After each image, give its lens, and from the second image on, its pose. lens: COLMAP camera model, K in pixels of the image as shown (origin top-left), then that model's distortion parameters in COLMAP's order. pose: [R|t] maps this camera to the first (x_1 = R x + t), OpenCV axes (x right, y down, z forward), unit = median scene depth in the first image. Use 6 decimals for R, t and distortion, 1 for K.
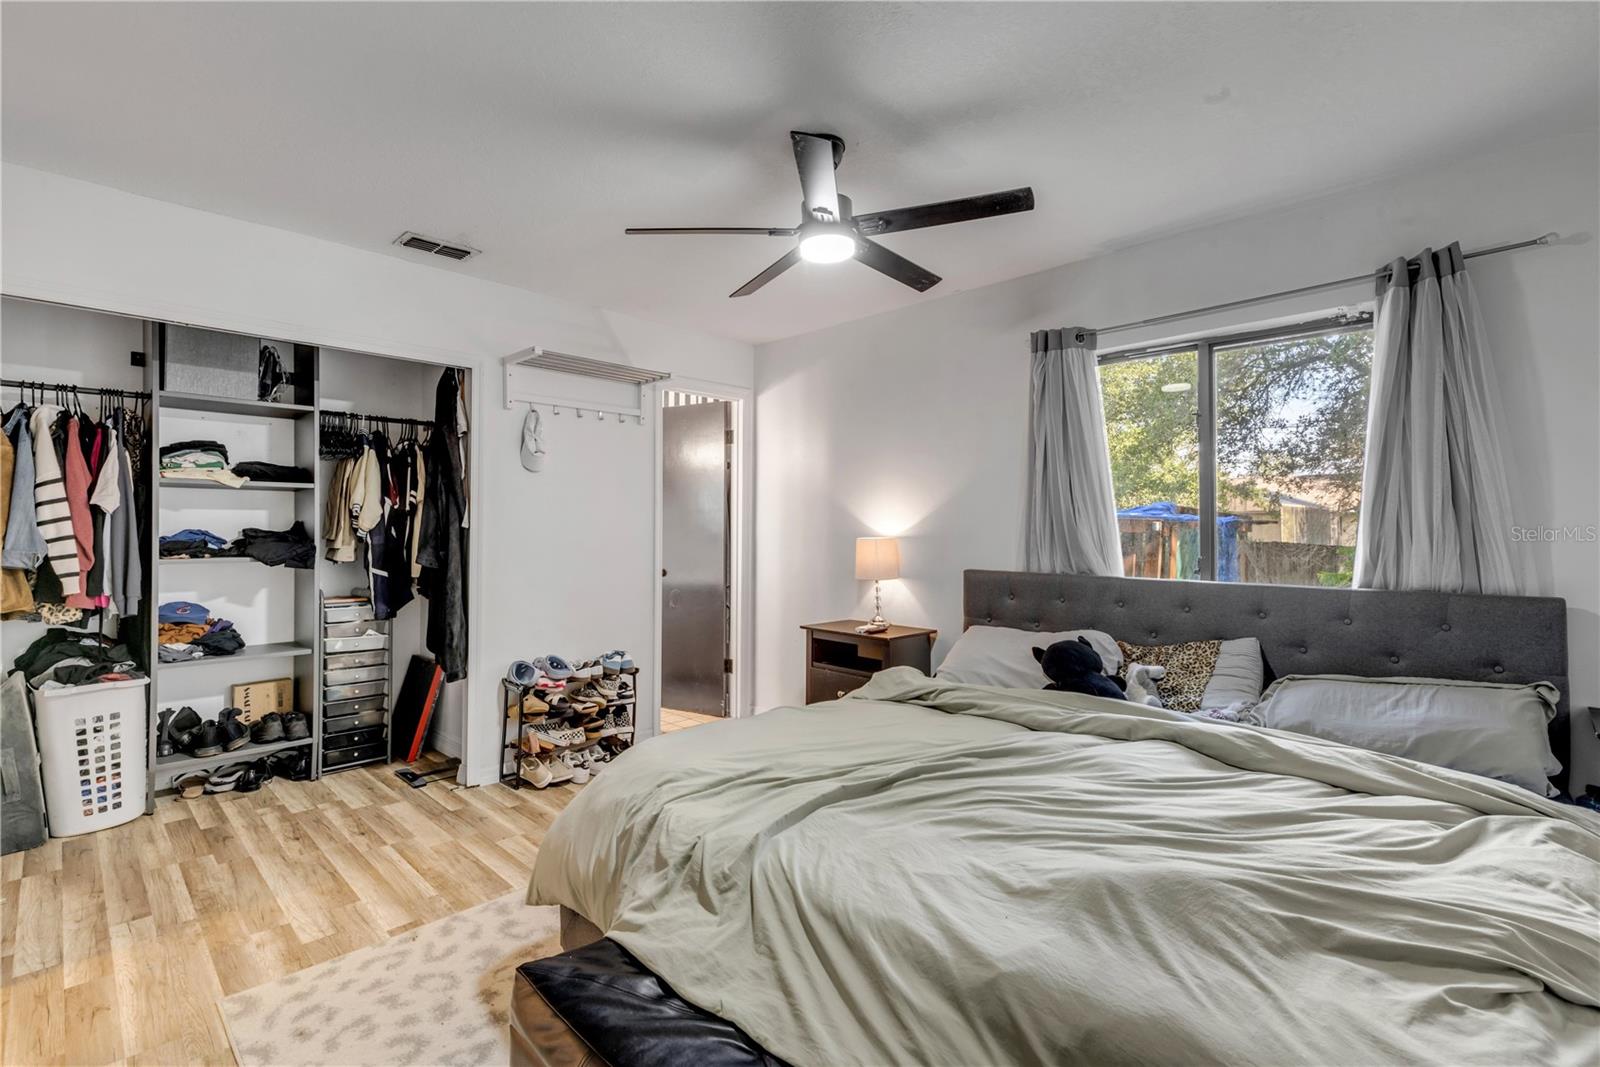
lens RADIAL K [[716.4, 0, 800.0], [0, 716.4, 533.5], [0, 0, 1]] dist [0.001217, 0.000036]
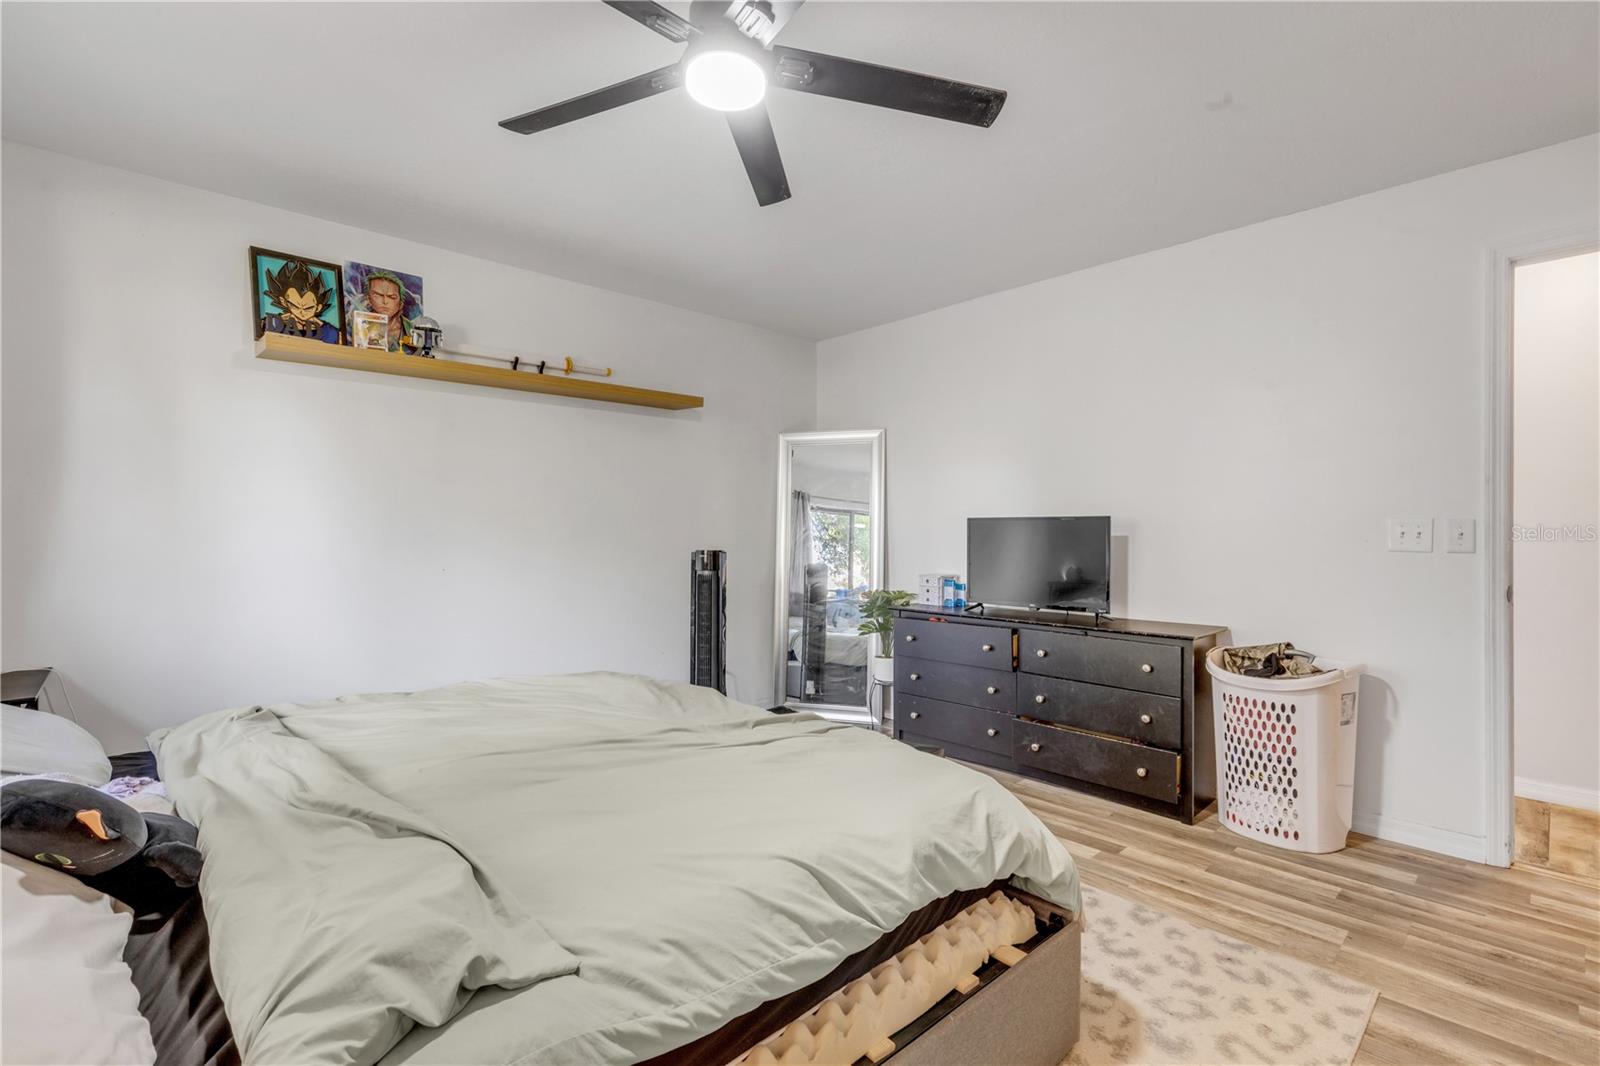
lens RADIAL K [[740.5, 0, 799.7], [0, 740.5, 519.6], [0, 0, 1]] dist [-0.000486, -0.000426]
pose [[-0.999311, 0.002044, 0.037068, -0.058589], [0.002166, 0.999992, 0.003257, 0.009246], [-0.037061, 0.003335, -0.999307, 1.713615]]
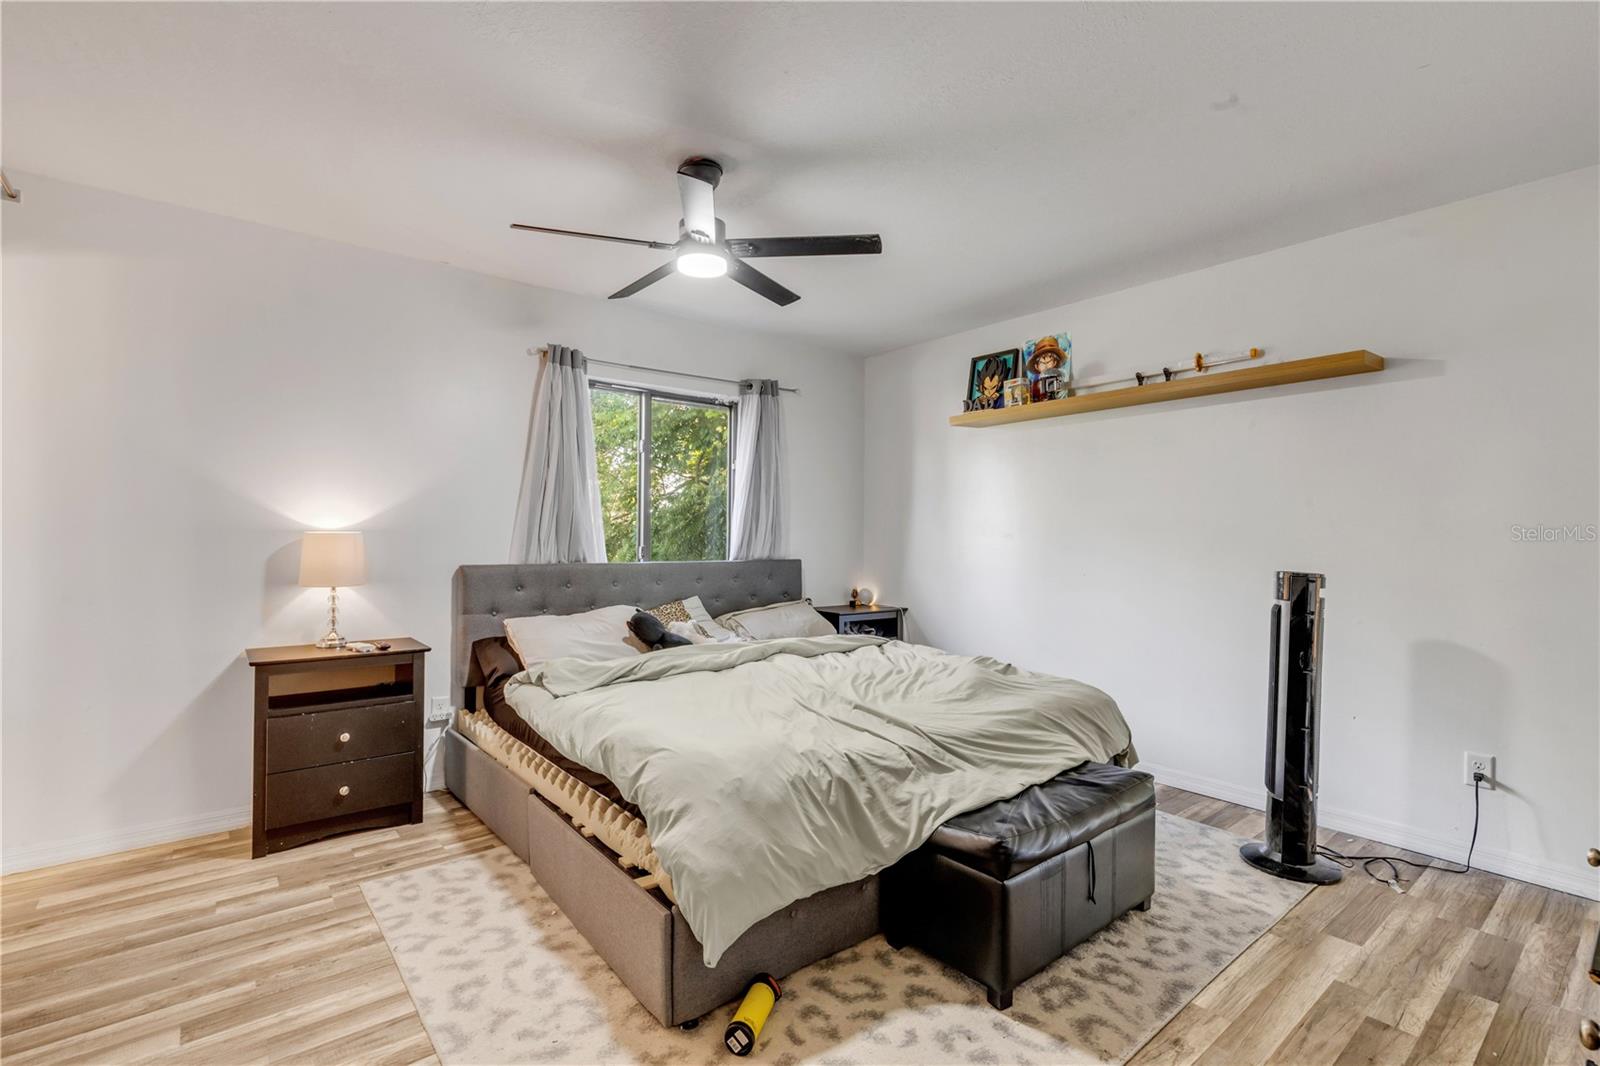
lens RADIAL K [[727.4, 0, 796.5], [0, 727.4, 533.8], [0, 0, 1]] dist [0.002060, 0.000096]
pose [[0.121053, 0.007383, 0.992619, -1.060593], [0.004124, 0.999960, -0.007941, 0.028995], [-0.992637, 0.005055, 0.121018, 0.720743]]
